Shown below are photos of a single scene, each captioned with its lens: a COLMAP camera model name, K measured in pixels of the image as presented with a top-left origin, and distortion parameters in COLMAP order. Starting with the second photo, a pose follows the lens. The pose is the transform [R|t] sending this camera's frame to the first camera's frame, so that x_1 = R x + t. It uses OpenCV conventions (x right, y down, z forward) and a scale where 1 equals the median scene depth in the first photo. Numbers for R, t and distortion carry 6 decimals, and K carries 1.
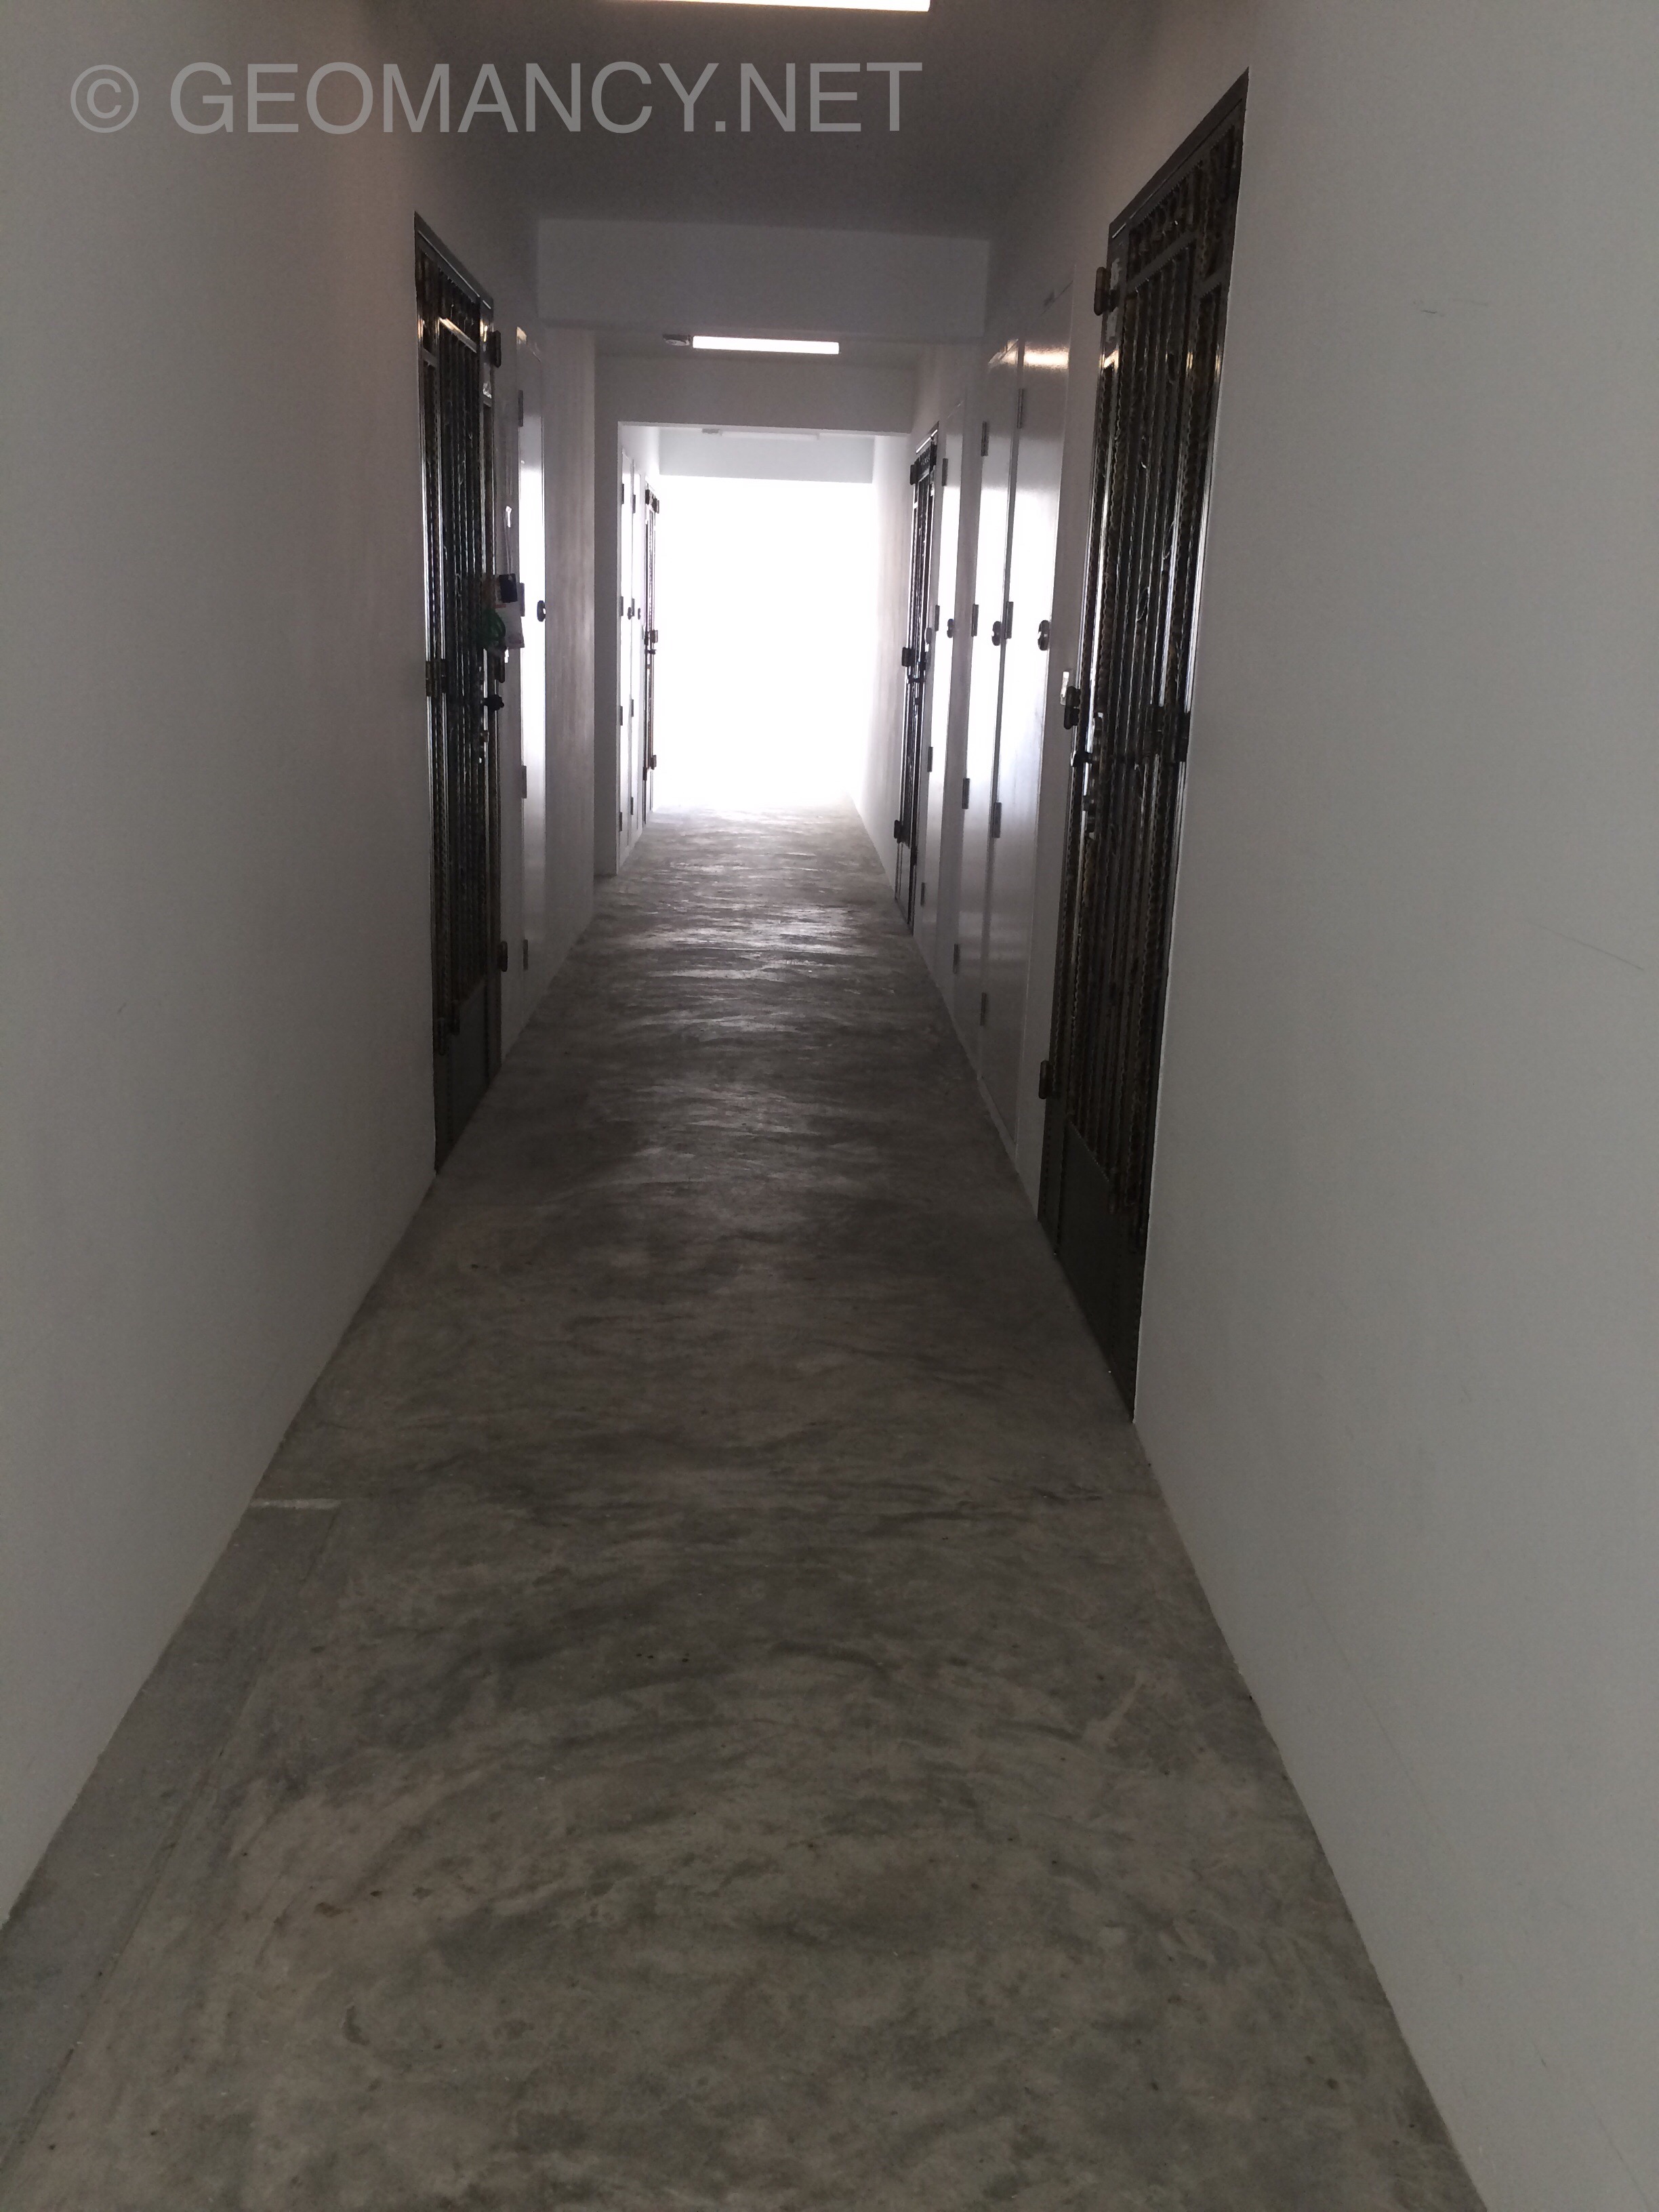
lens RADIAL K [[1847.8, 0, 829.5], [0, 1847.8, 1106.0], [0, 0, 1]] dist [0.043657, -0.051048]
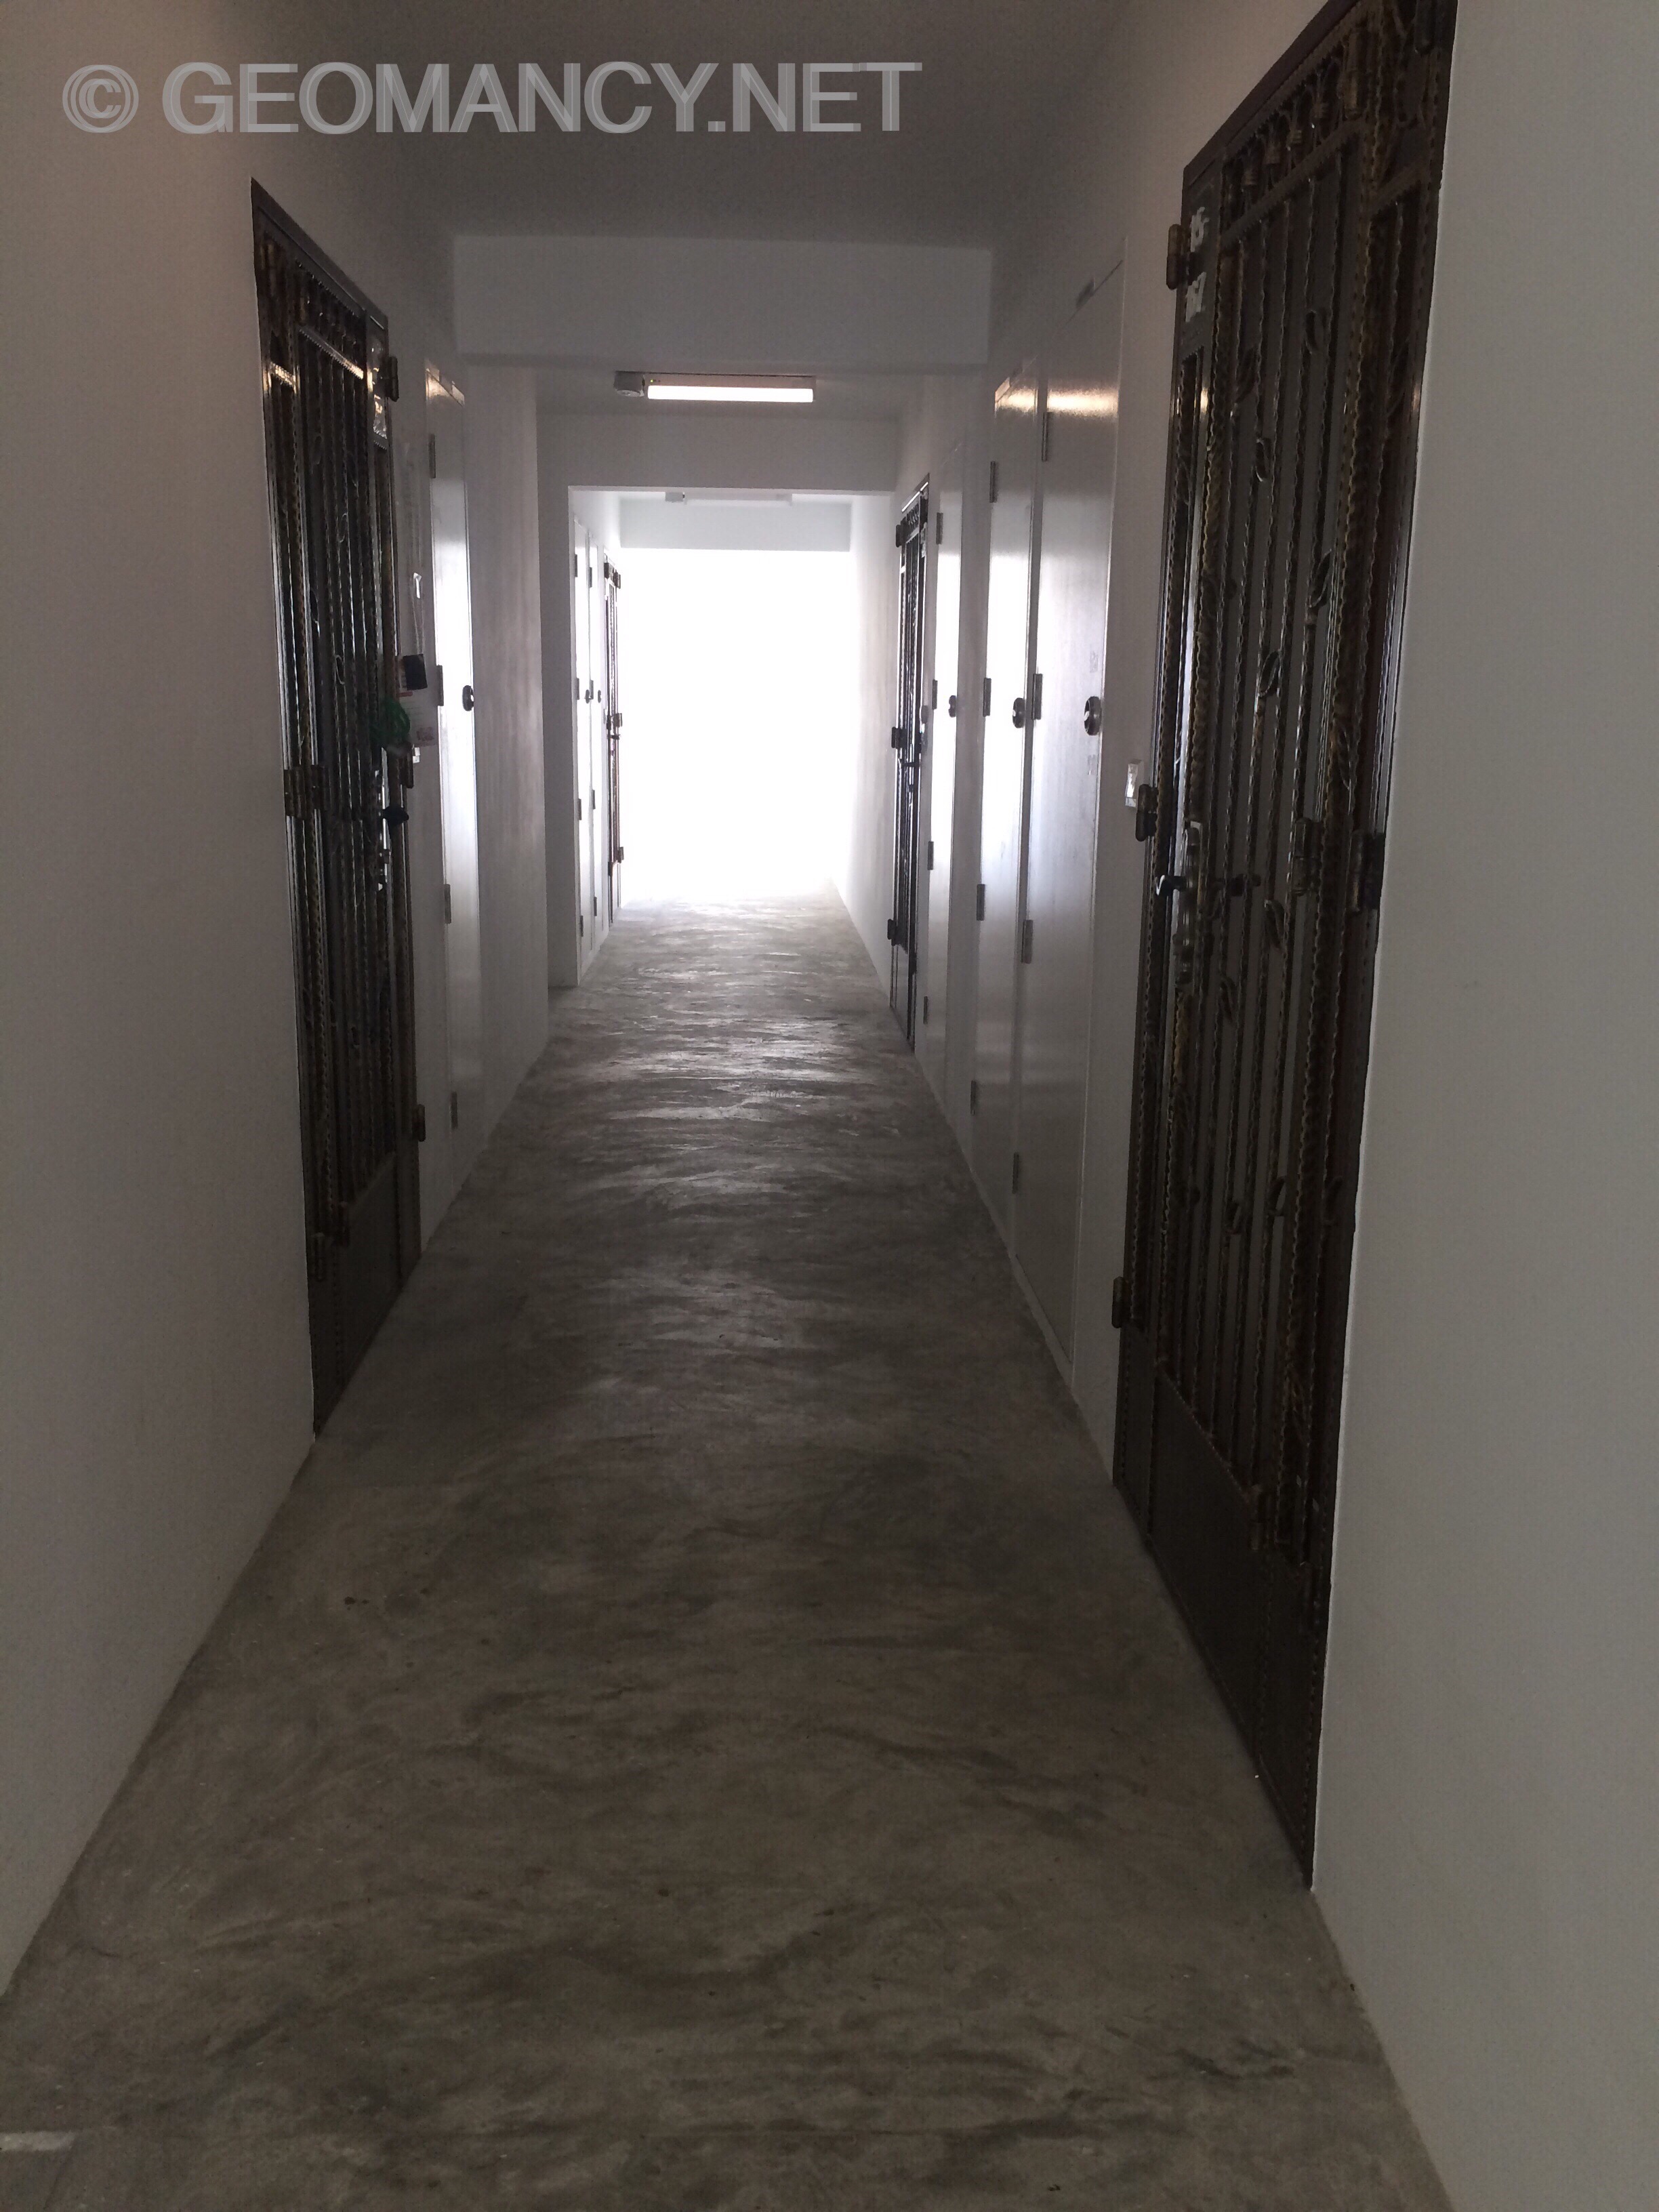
lens RADIAL K [[1847.8, 0, 829.5], [0, 1847.8, 1106.0], [0, 0, 1]] dist [0.043657, -0.051048]
pose [[0.999655, -0.024896, 0.008358, -0.004254], [0.025199, 0.998947, -0.038350, -0.052841], [-0.007394, 0.038548, 0.999229, 0.192012]]
